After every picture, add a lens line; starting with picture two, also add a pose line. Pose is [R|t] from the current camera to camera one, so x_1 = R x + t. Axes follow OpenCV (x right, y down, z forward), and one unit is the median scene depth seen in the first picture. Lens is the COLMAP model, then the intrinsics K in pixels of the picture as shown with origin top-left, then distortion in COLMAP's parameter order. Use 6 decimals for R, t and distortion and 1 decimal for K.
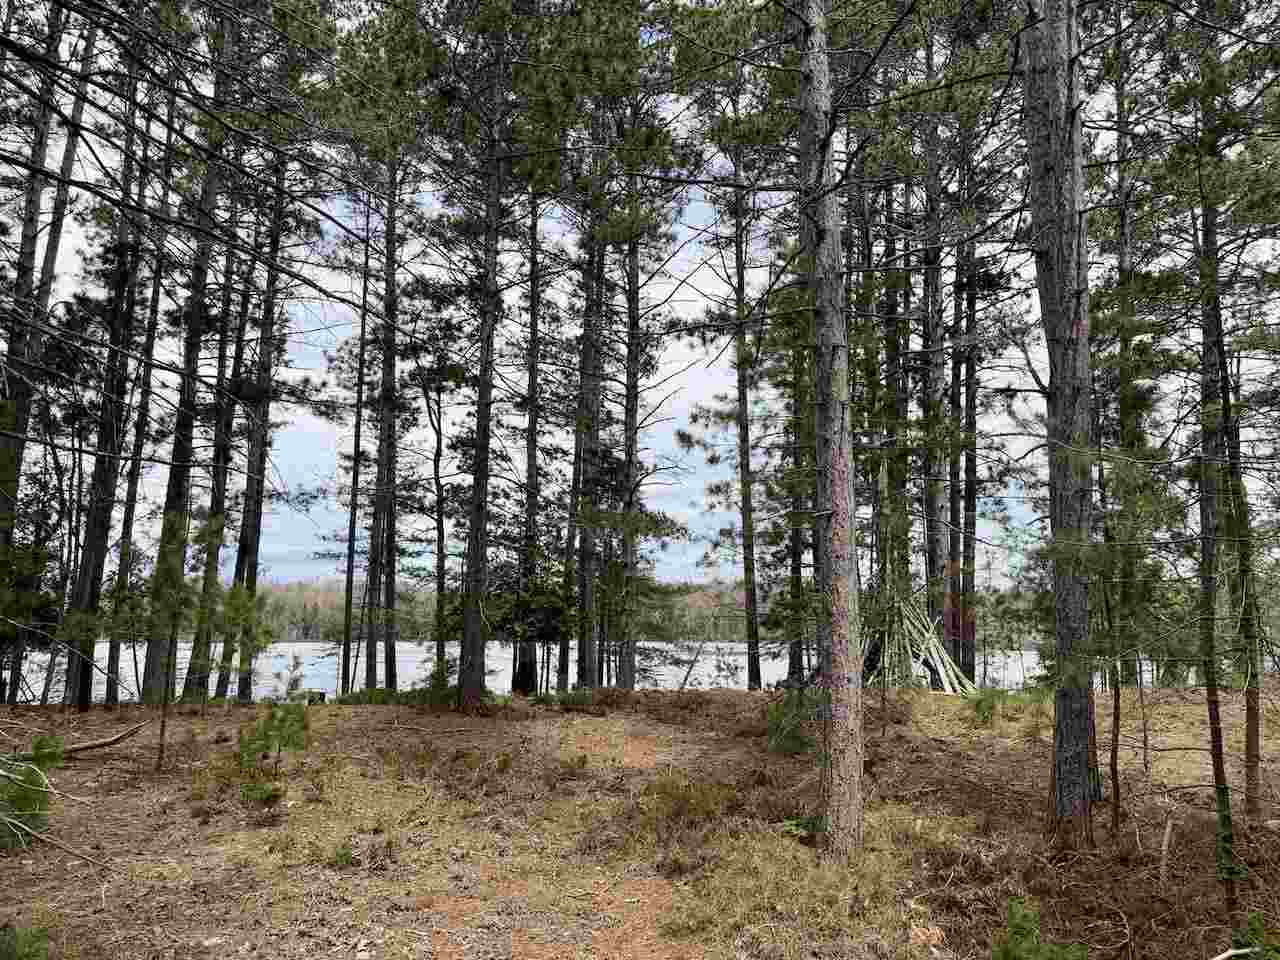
lens RADIAL K [[906.5, 0, 649.5], [0, 906.5, 475.4], [0, 0, 1]] dist [0.010015, -0.029667]
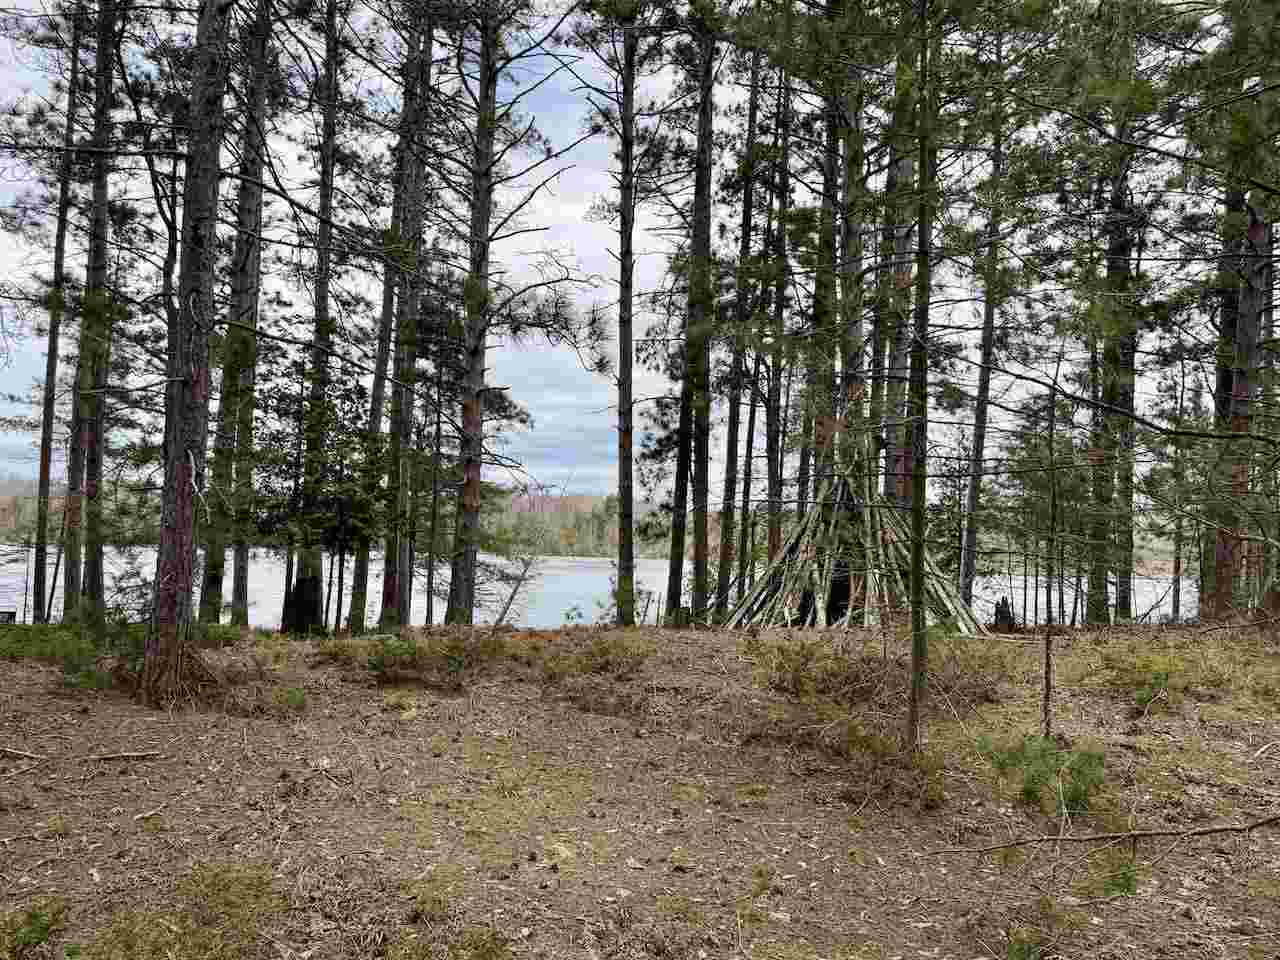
lens RADIAL K [[906.5, 0, 647.8], [0, 906.5, 477.3], [0, 0, 1]] dist [0.010015, -0.029667]
pose [[0.975138, 0.036404, 0.218590, -0.031226], [-0.057415, 0.994235, 0.090551, 0.043946], [-0.214034, -0.100850, 0.971606, 0.240697]]
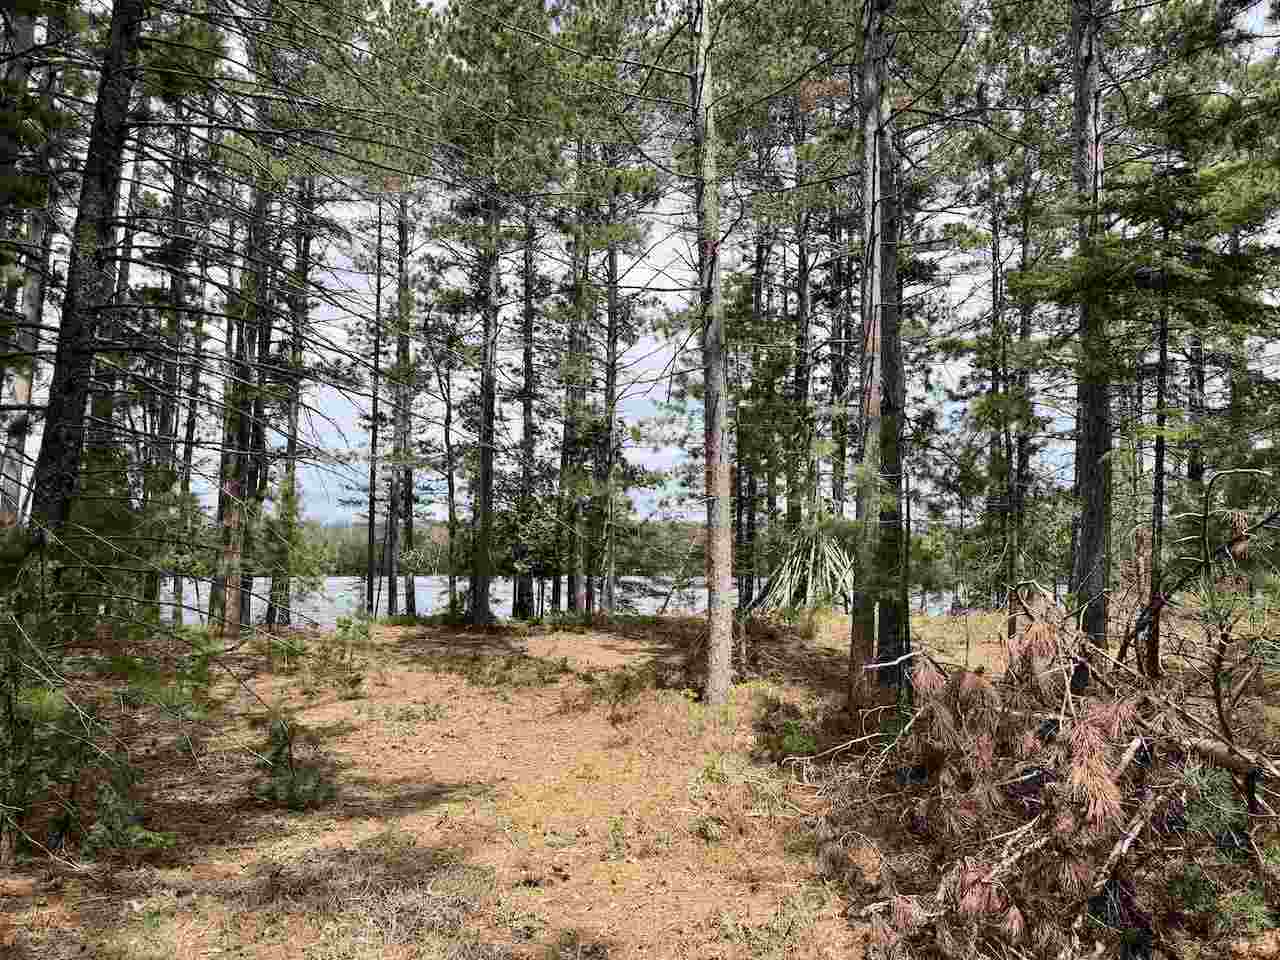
lens RADIAL K [[906.5, 0, 644.7], [0, 906.5, 474.9], [0, 0, 1]] dist [0.010015, -0.029667]
pose [[0.999997, -0.000358, -0.002393, 0.024140], [0.000524, 0.997540, 0.070101, -0.032413], [0.002362, -0.070102, 0.997537, -0.171059]]
